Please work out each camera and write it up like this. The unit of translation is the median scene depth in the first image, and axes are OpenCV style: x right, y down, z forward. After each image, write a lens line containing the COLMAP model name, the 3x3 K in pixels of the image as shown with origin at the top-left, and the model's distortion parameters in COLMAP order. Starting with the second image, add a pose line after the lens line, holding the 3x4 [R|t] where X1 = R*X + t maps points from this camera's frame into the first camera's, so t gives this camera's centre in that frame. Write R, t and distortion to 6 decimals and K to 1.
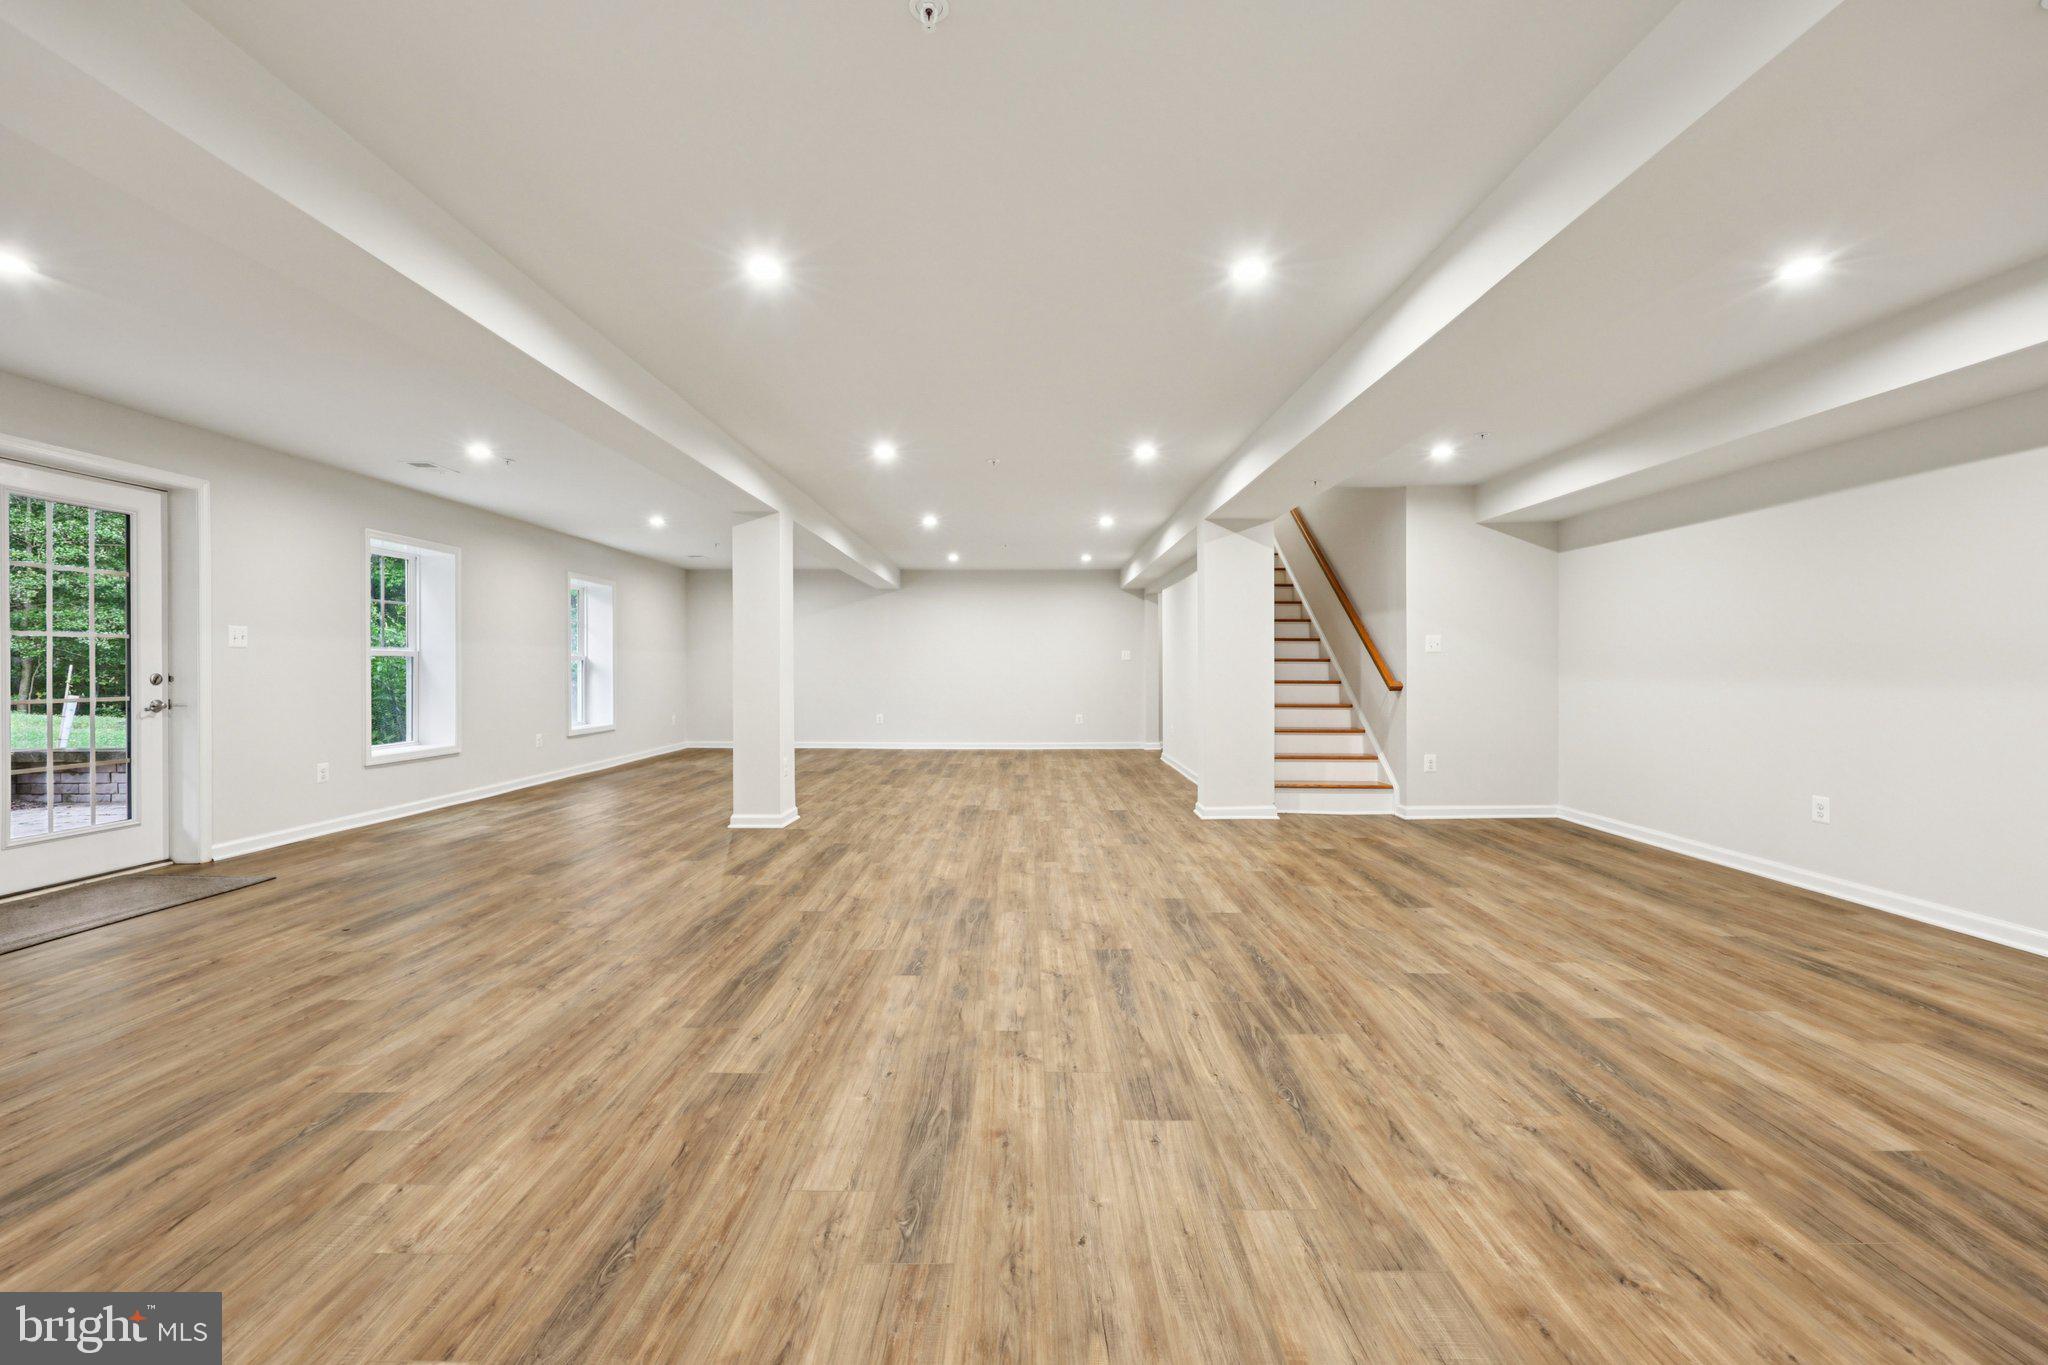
lens RADIAL K [[832.0, 0, 1022.2], [0, 832.0, 667.3], [0, 0, 1]] dist [-0.001330, -0.000555]
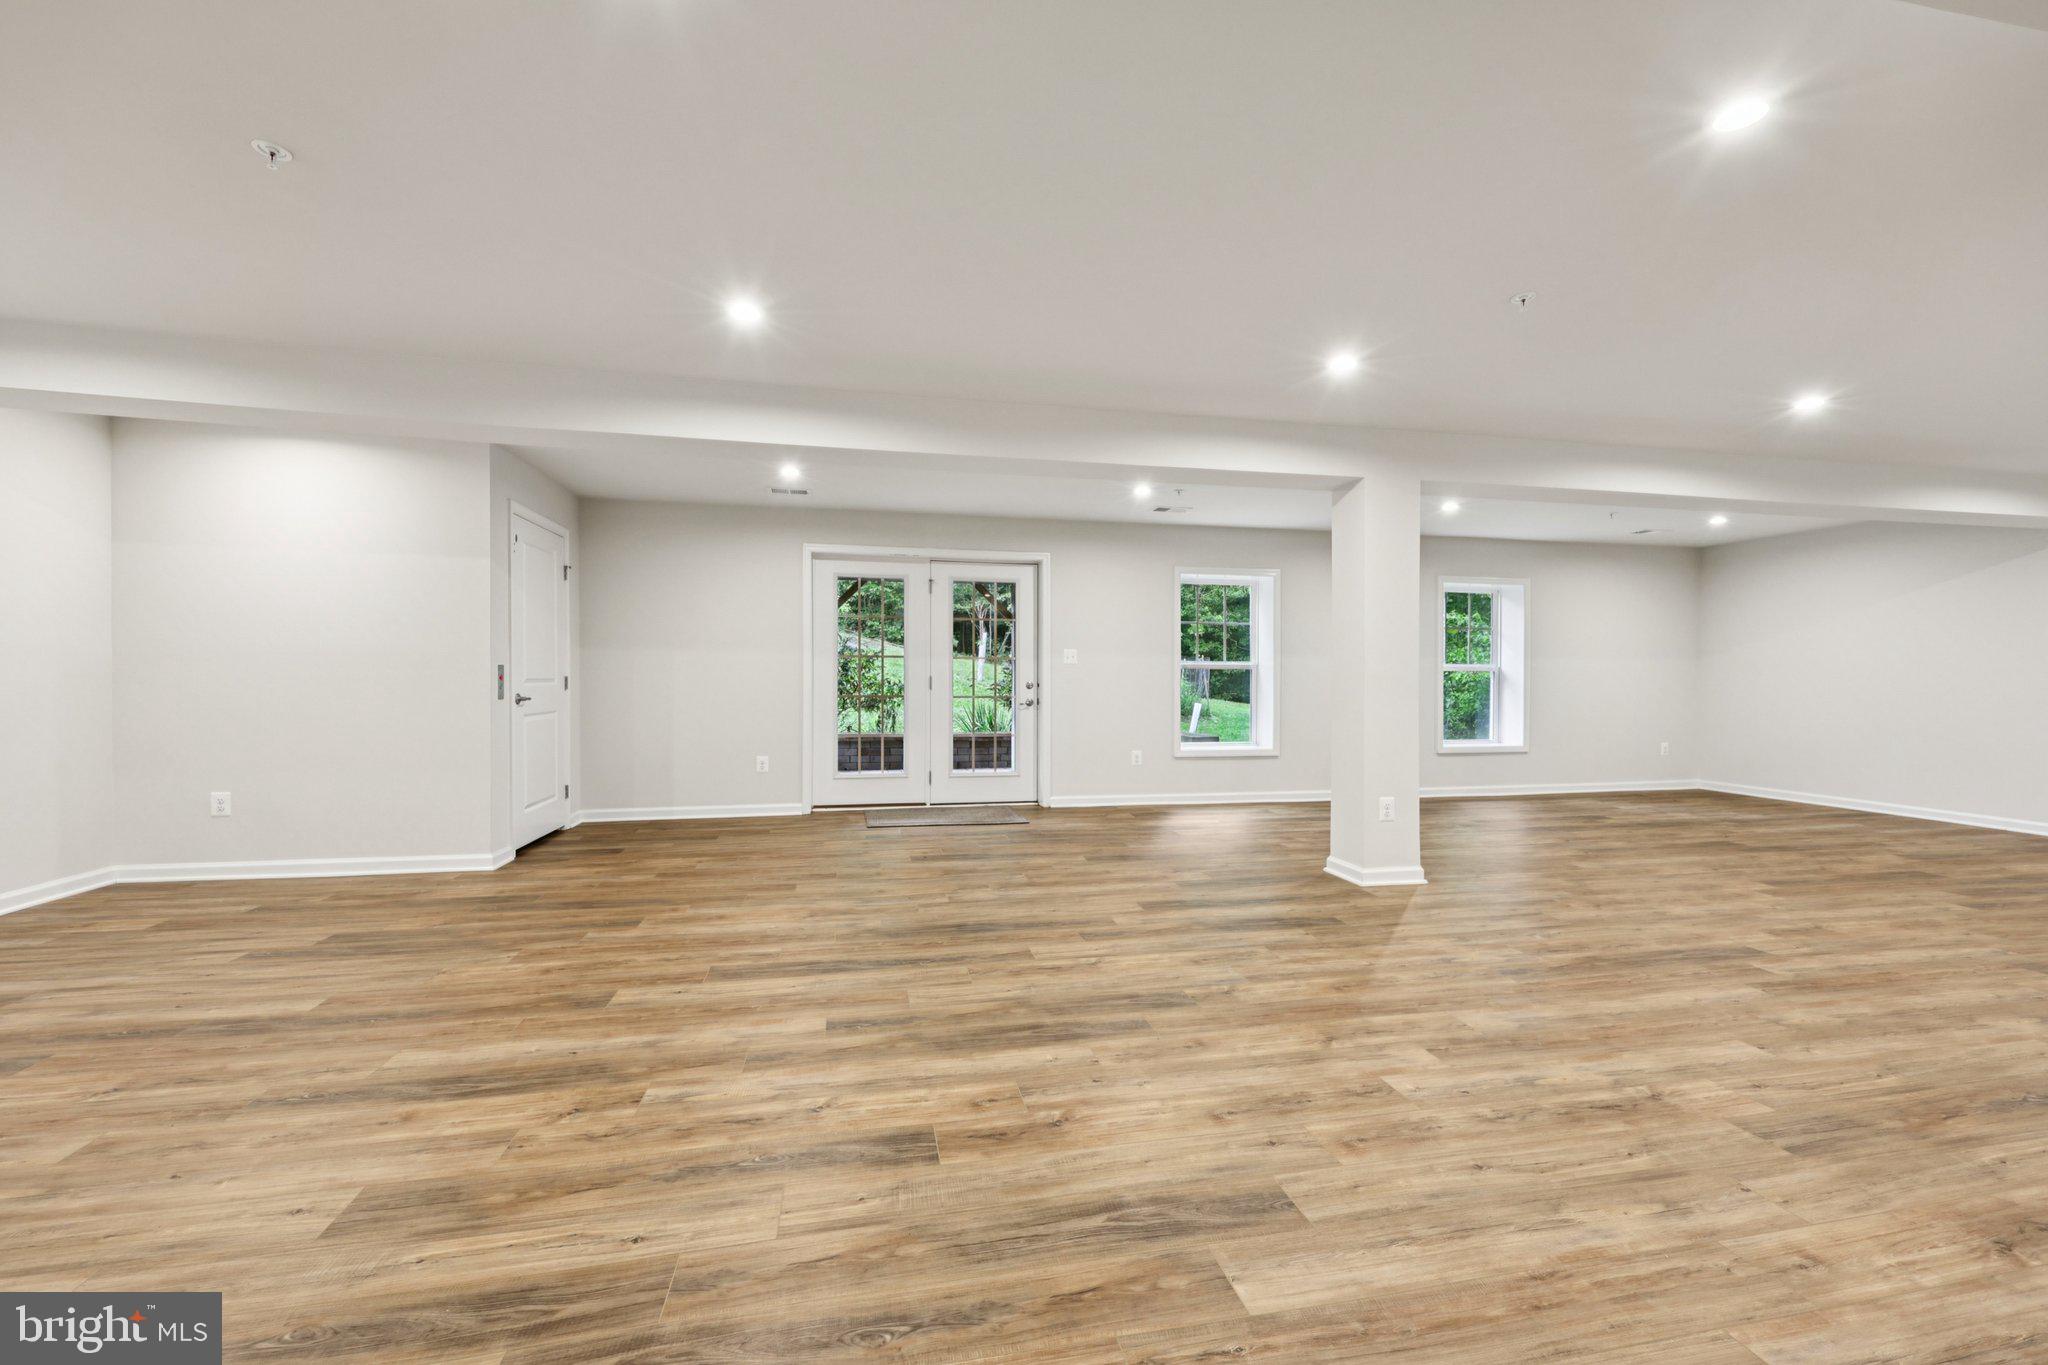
lens RADIAL K [[832.0, 0, 1022.2], [0, 832.0, 667.3], [0, 0, 1]] dist [-0.001330, -0.000555]
pose [[0.216542, -0.011996, -0.976200, 0.754724], [-0.006311, 0.999886, -0.013687, 0.003732], [0.976253, 0.009125, 0.216442, 0.989296]]
